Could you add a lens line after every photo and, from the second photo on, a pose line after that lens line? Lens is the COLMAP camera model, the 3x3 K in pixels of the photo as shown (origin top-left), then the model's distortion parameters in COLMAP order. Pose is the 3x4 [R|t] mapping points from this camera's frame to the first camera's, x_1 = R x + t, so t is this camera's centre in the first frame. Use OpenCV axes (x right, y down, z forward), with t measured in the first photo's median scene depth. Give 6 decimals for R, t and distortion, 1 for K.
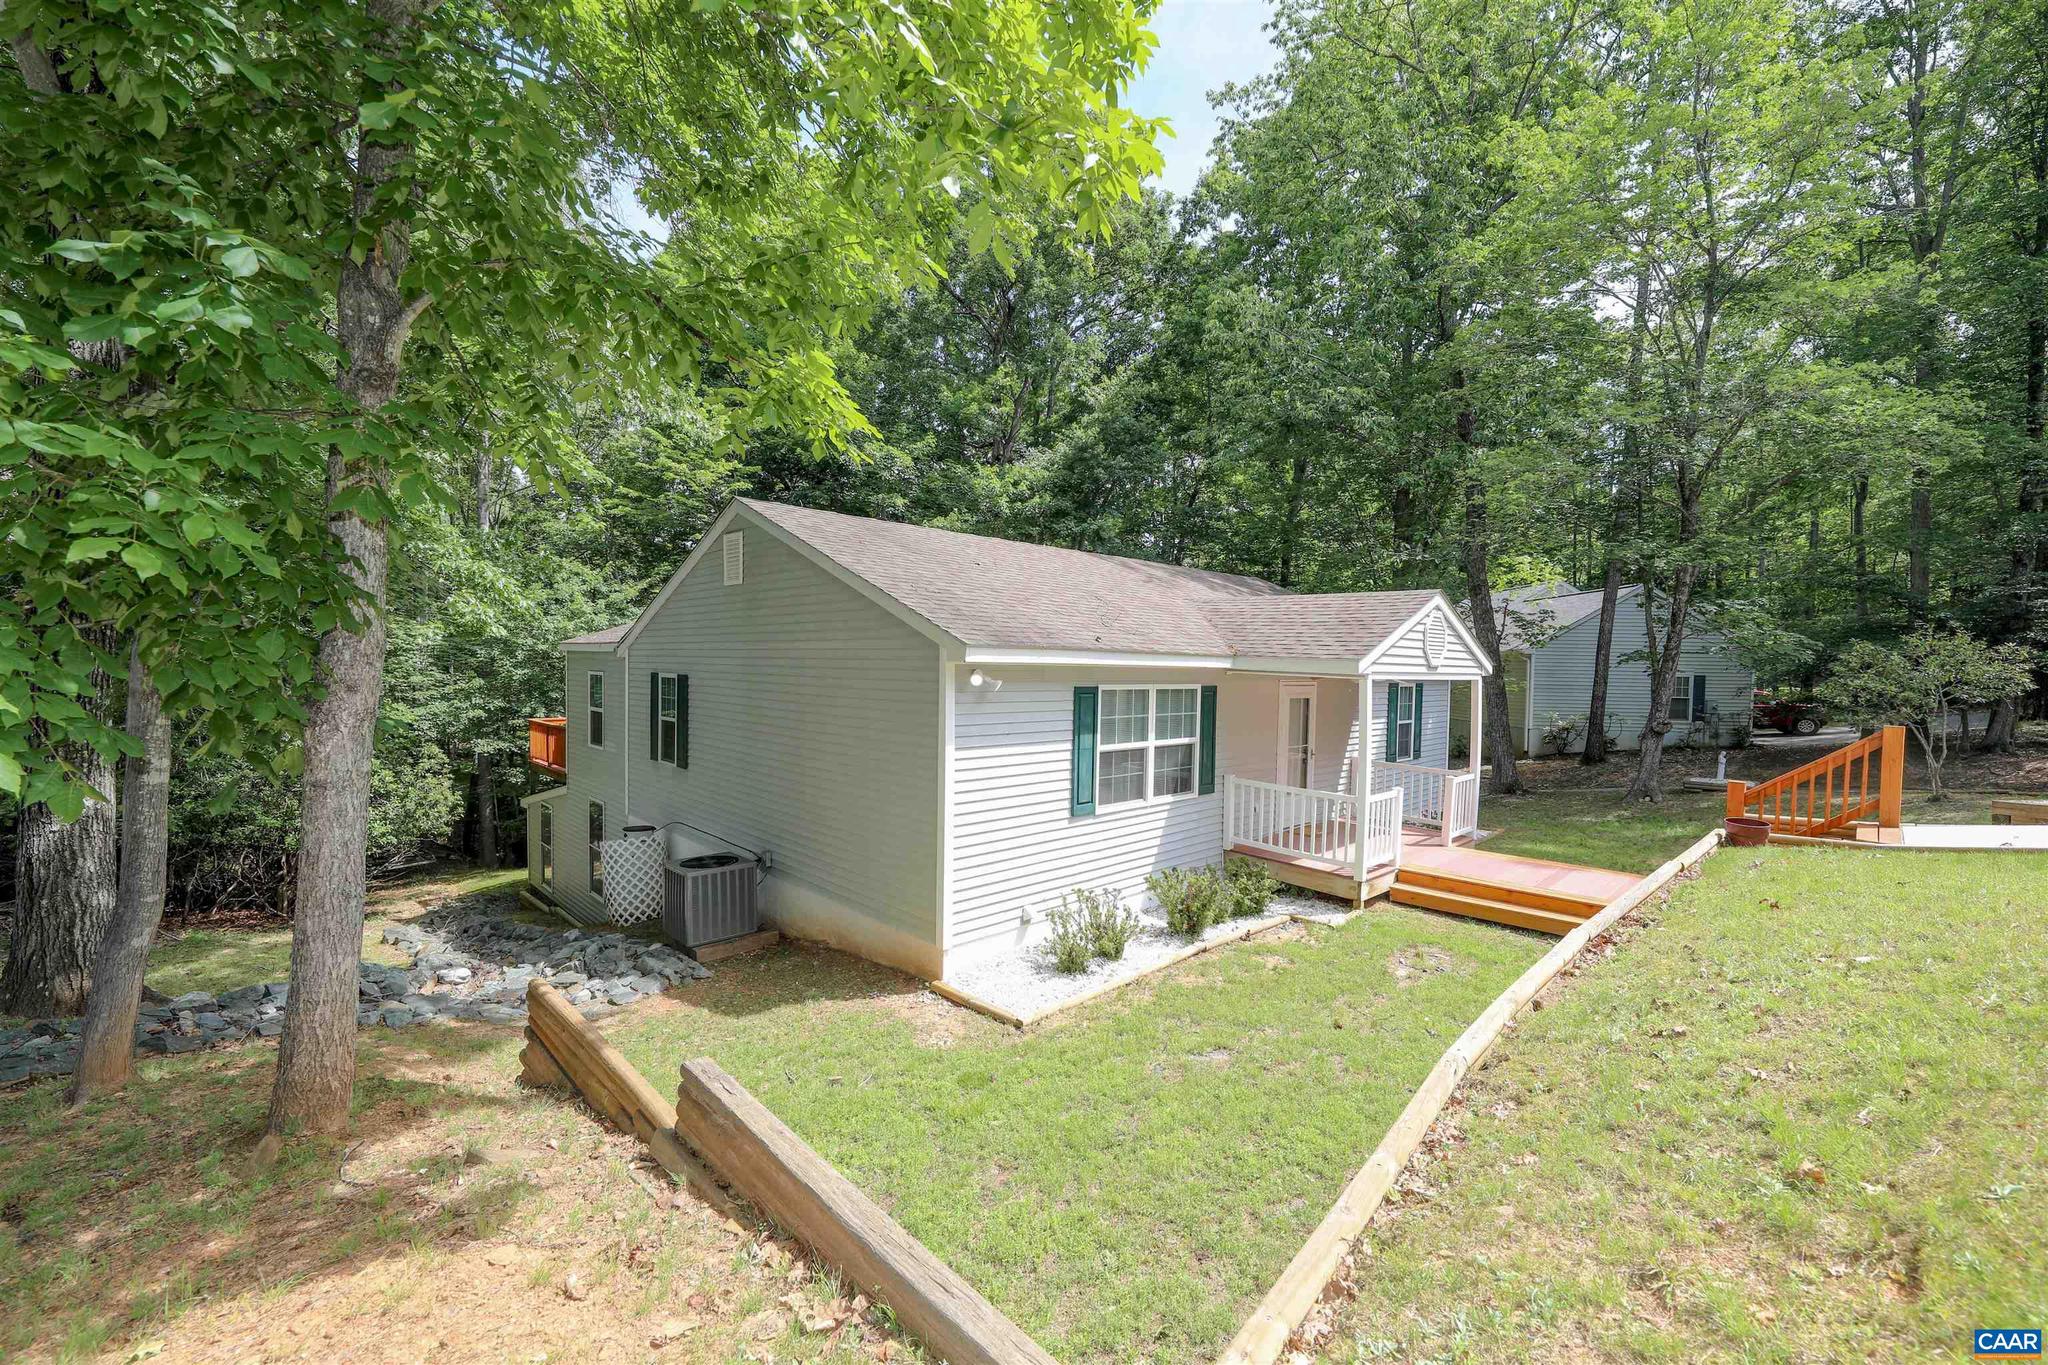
lens RADIAL K [[822.9, 0, 1031.1], [0, 822.9, 694.1], [0, 0, 1]] dist [-0.000197, -0.007502]
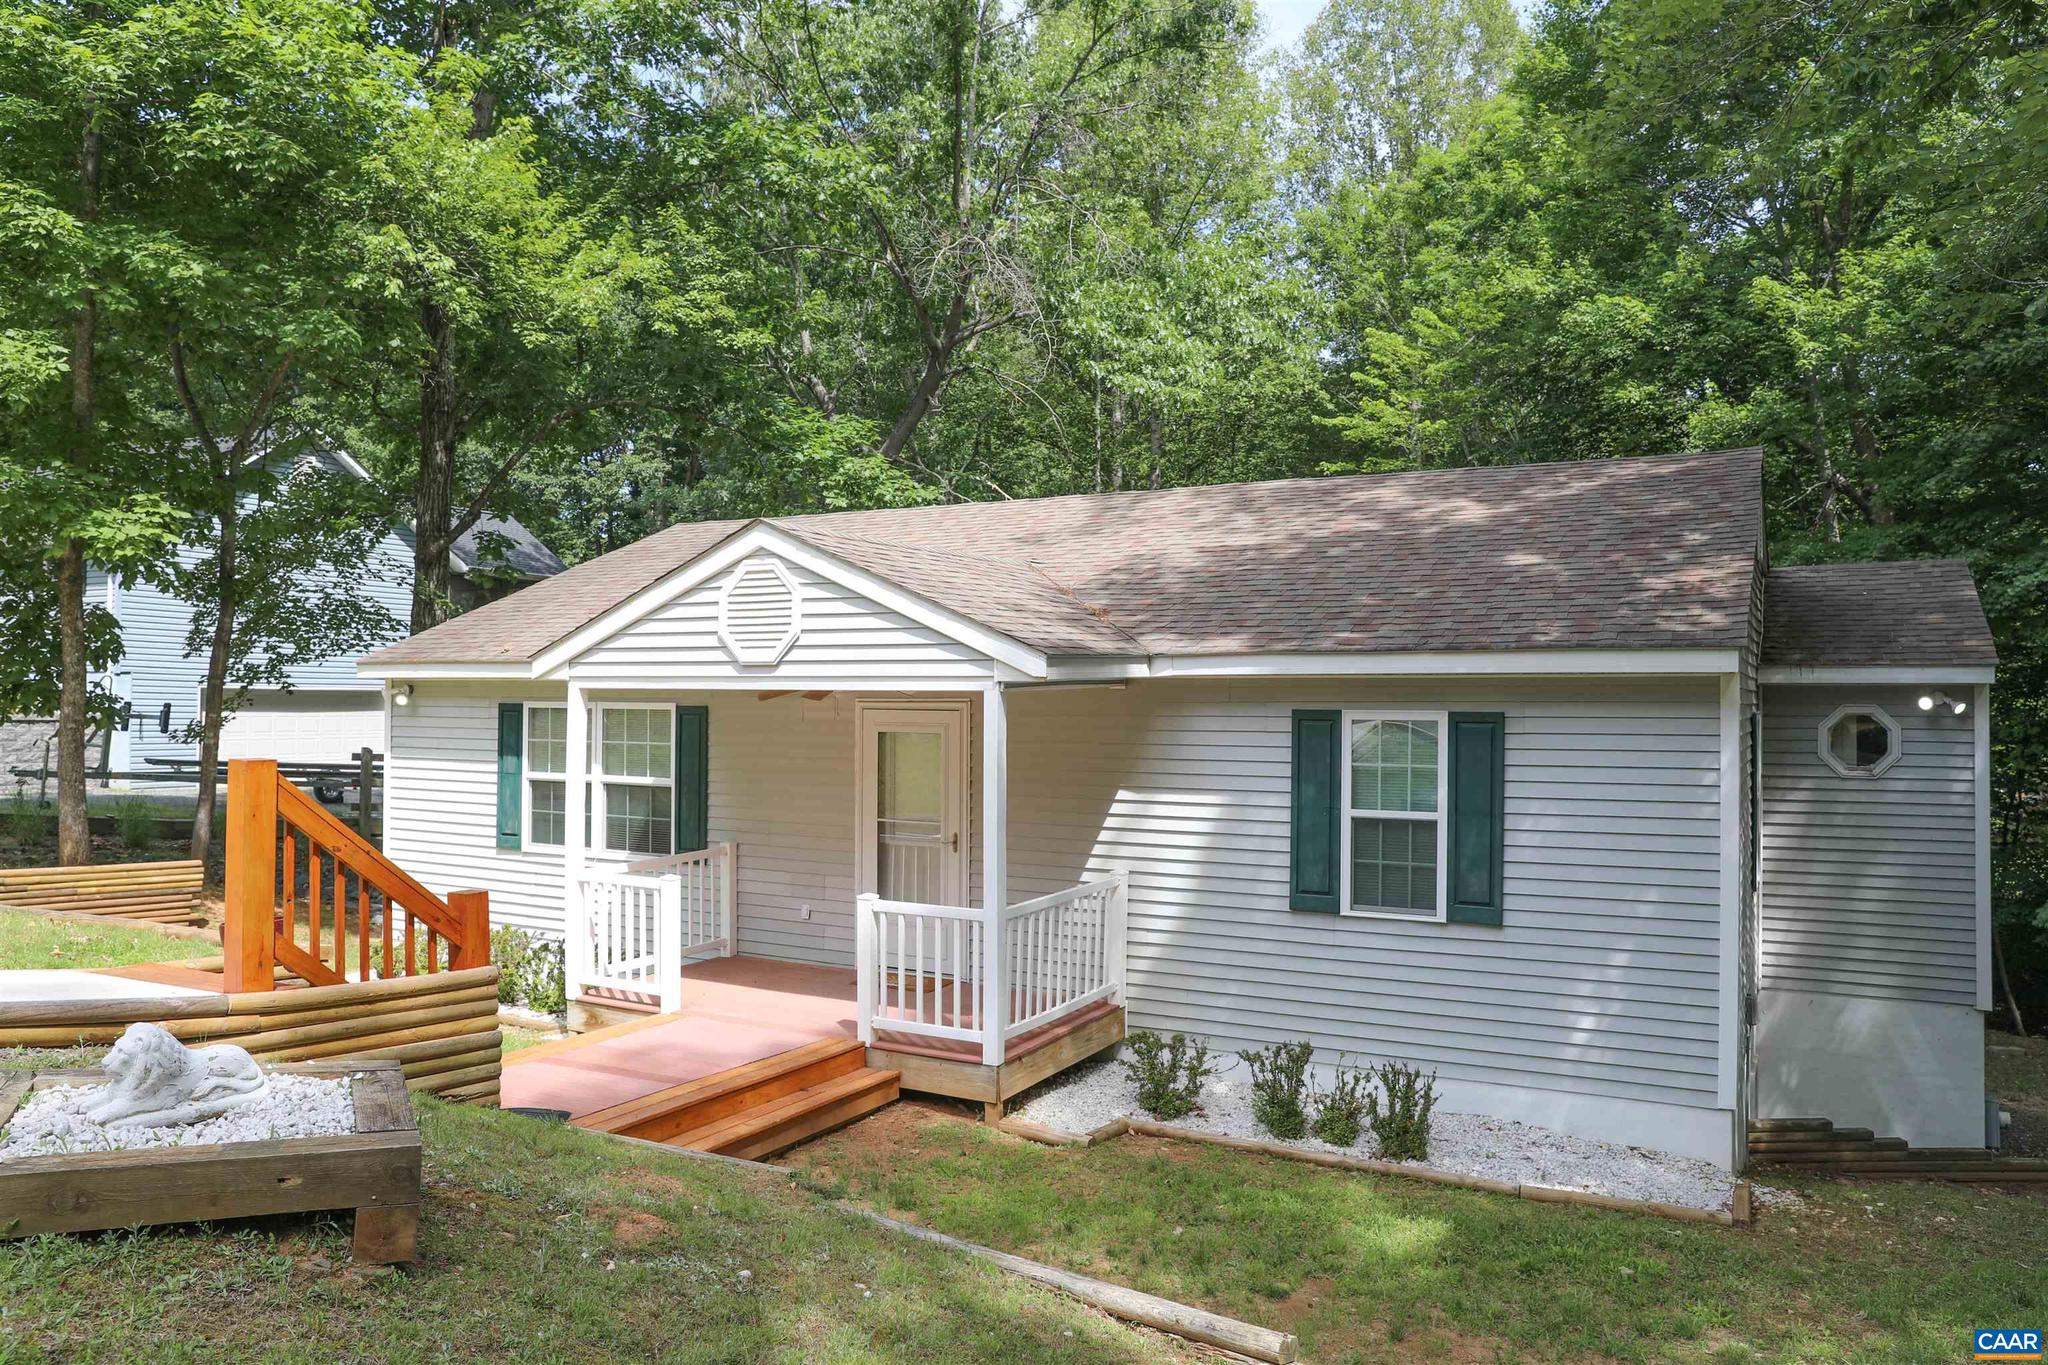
lens RADIAL K [[1446.5, 0, 1024.0], [0, 1446.5, 682.5], [0, 0, 1]] dist [-0.104128, 0.070175]
pose [[0.303247, -0.026708, -0.952537, 1.613511], [-0.037938, 0.998476, -0.040074, 0.009008], [0.952156, 0.048290, 0.301772, 0.999004]]
